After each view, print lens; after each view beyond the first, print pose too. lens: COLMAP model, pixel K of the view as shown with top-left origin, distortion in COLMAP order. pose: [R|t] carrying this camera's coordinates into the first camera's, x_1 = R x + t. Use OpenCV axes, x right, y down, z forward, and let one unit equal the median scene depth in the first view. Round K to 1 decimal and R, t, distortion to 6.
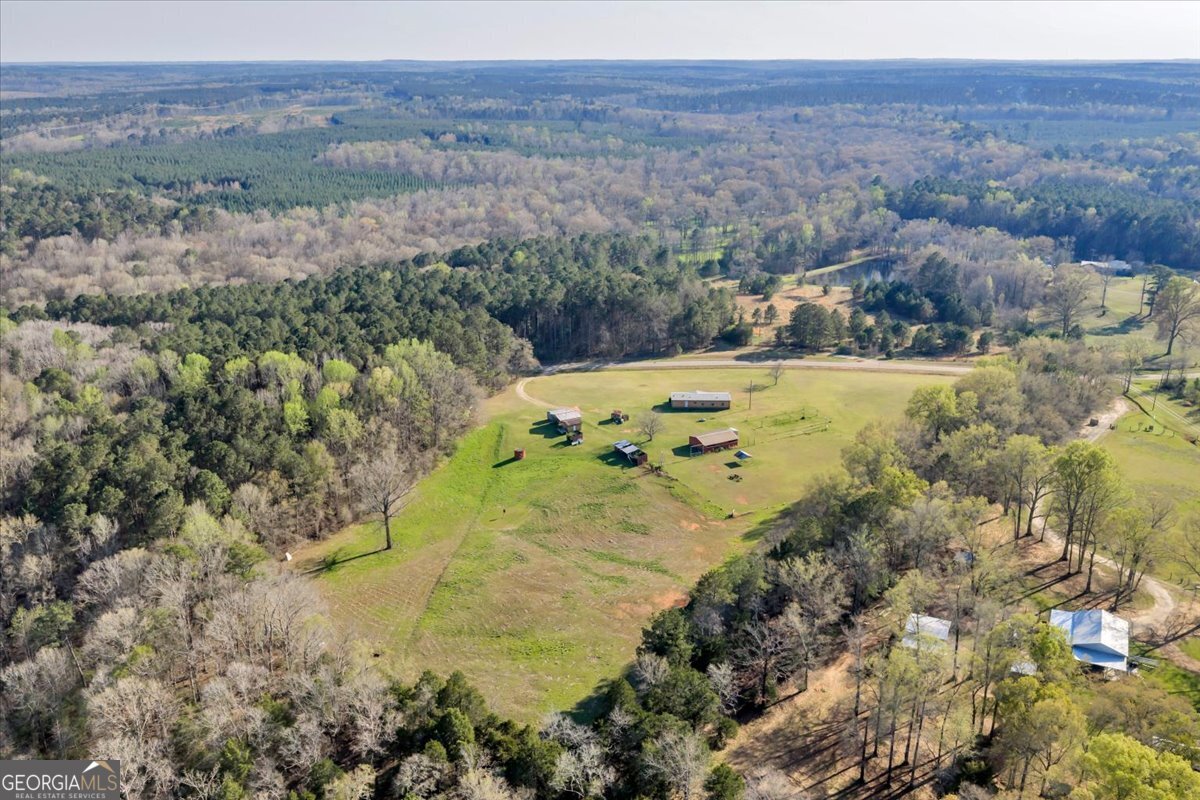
lens RADIAL K [[1000.2, 0, 600.0], [0, 1000.2, 400.0], [0, 0, 1]] dist [0.017975, -0.017338]
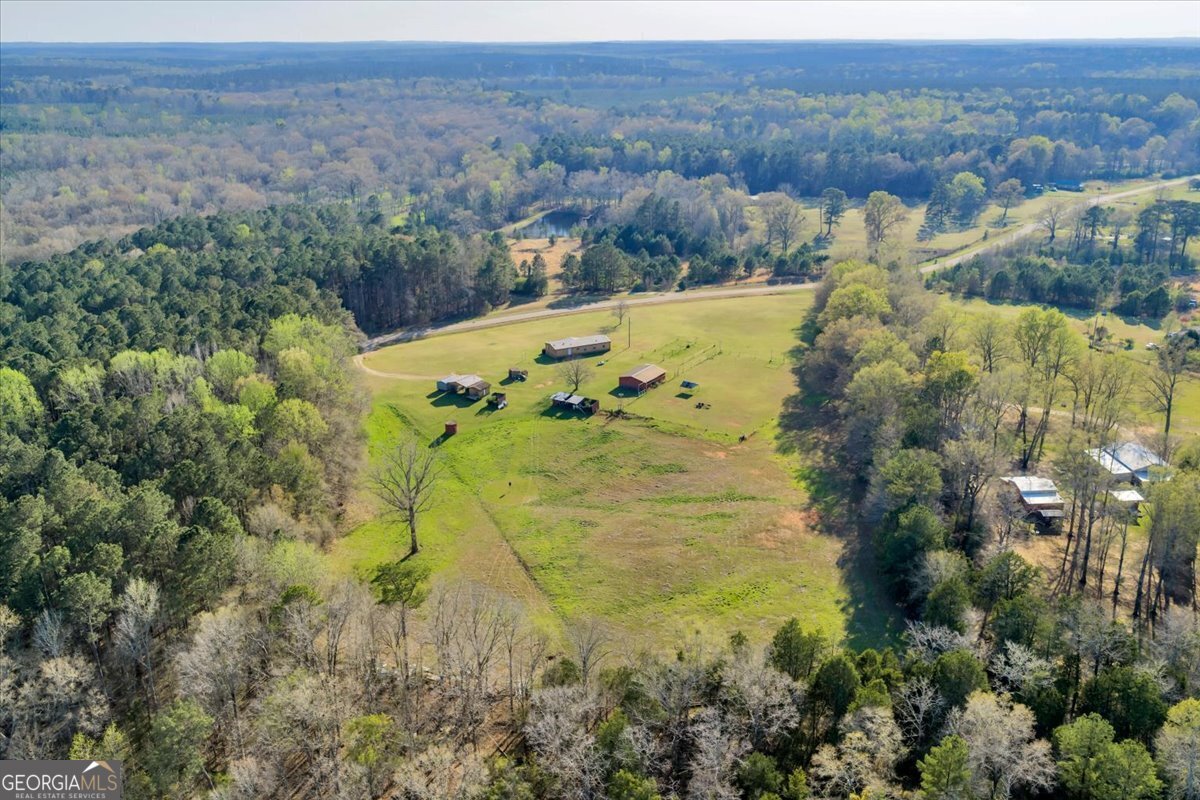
lens RADIAL K [[1000.2, 0, 600.0], [0, 1000.2, 400.0], [0, 0, 1]] dist [0.017975, -0.017338]
pose [[0.876798, -0.164663, 0.451786, -0.271359], [0.158578, 0.985997, 0.051609, 0.004163], [-0.453957, 0.026393, 0.890632, 0.122504]]
